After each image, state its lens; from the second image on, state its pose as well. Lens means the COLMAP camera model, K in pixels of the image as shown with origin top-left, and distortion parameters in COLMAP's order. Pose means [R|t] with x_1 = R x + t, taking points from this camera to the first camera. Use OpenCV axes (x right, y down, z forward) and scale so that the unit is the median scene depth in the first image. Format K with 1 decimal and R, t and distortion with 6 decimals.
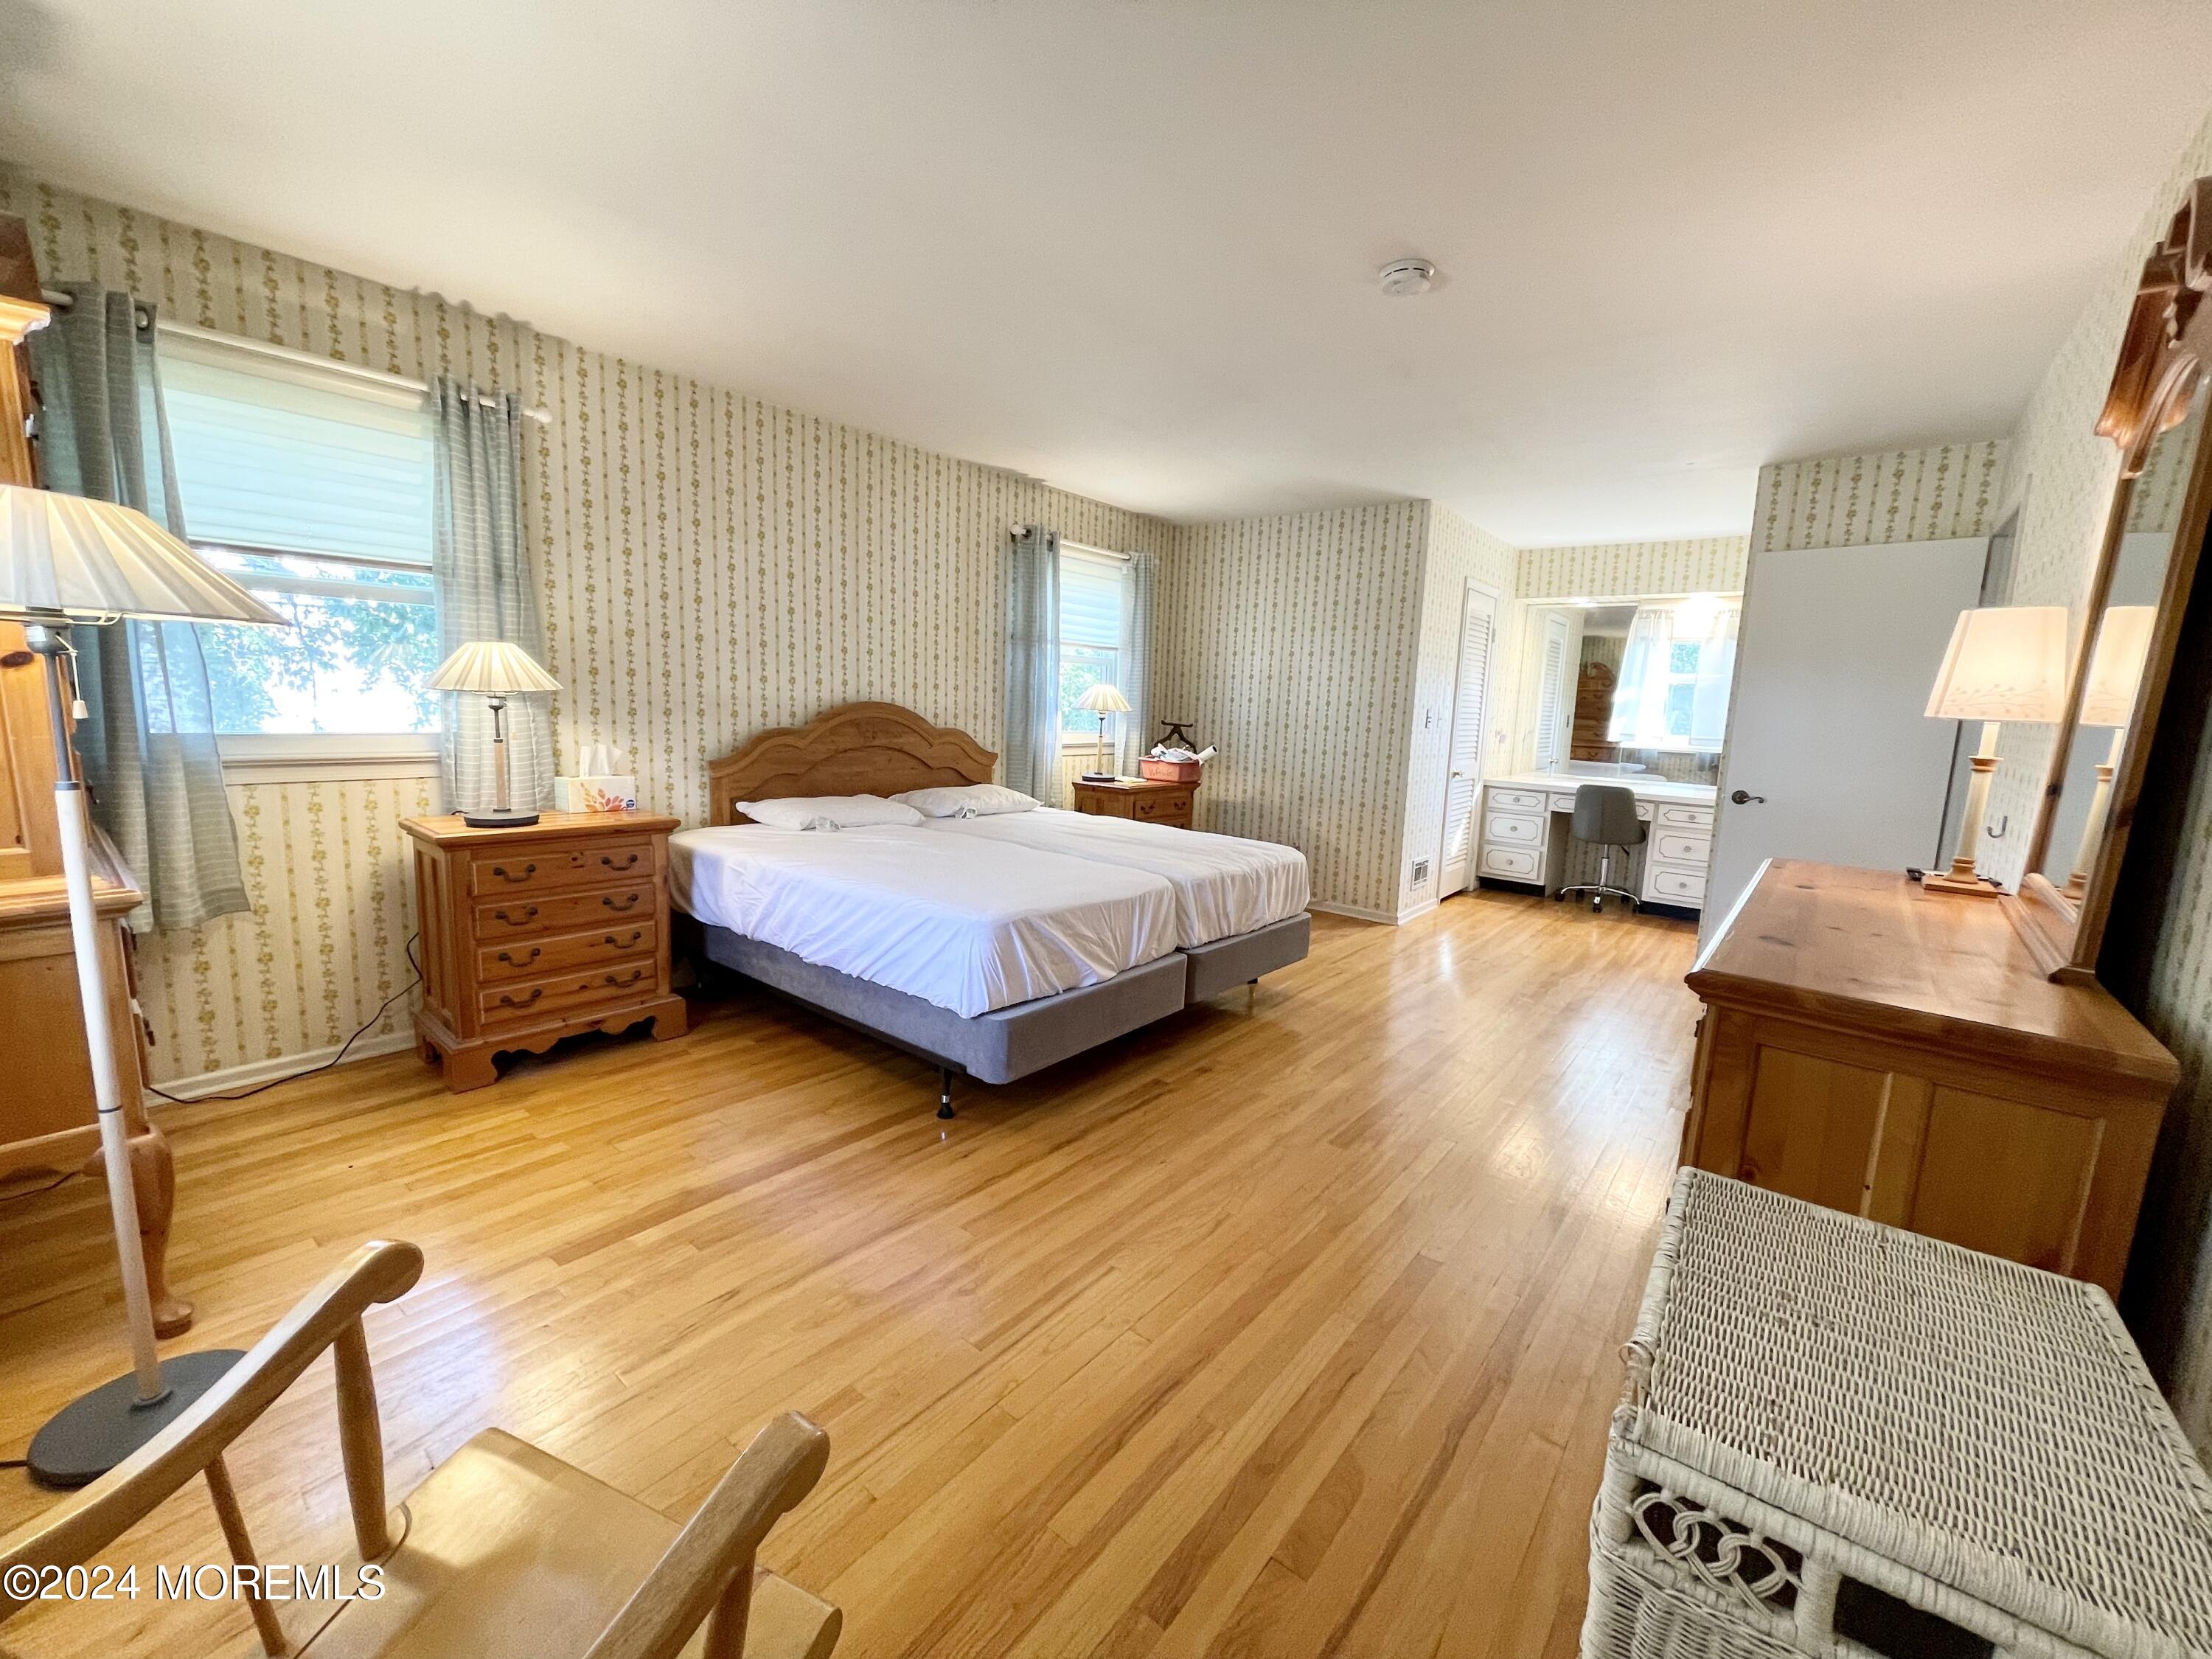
lens RADIAL K [[896.7, 0, 1095.9], [0, 896.7, 835.1], [0, 0, 1]] dist [0.000536, 0.000026]
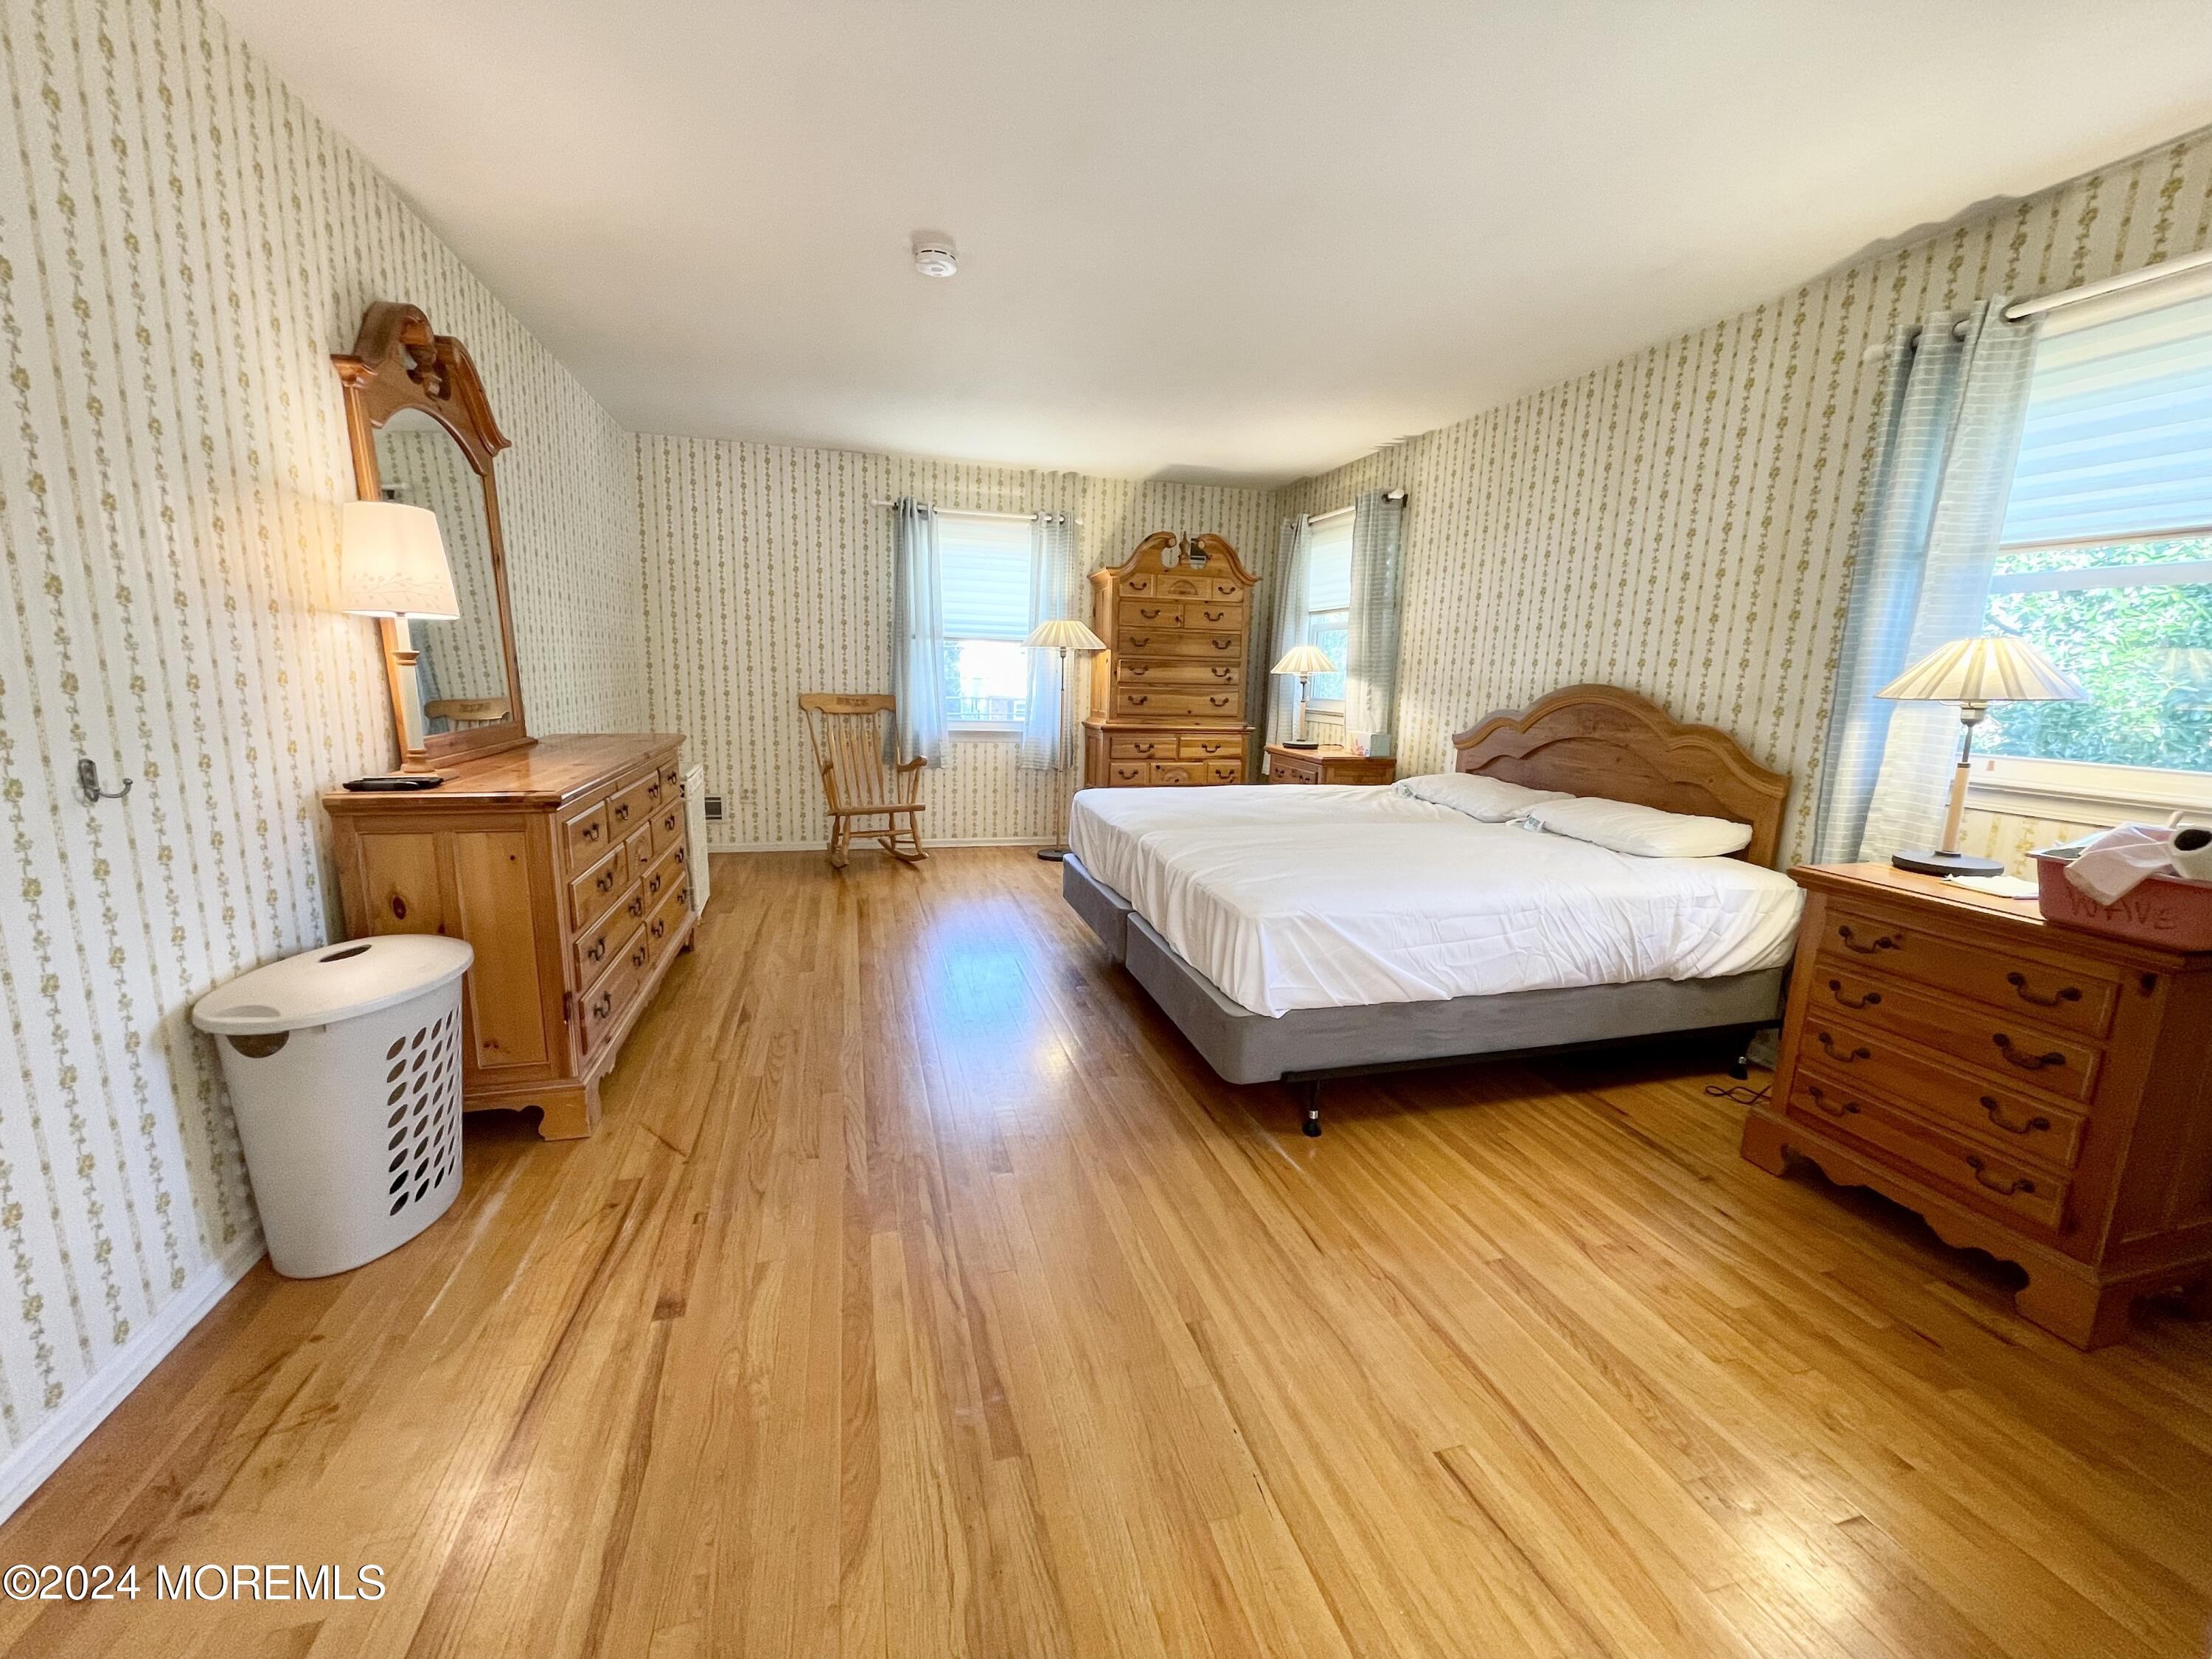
lens RADIAL K [[896.7, 0, 1096.7], [0, 896.7, 825.0], [0, 0, 1]] dist [0.000536, 0.000026]
pose [[-0.571917, 0.089754, -0.815386, 0.704480], [-0.172309, 0.958676, 0.226385, -0.135423], [0.802010, 0.269971, -0.532818, 1.128228]]
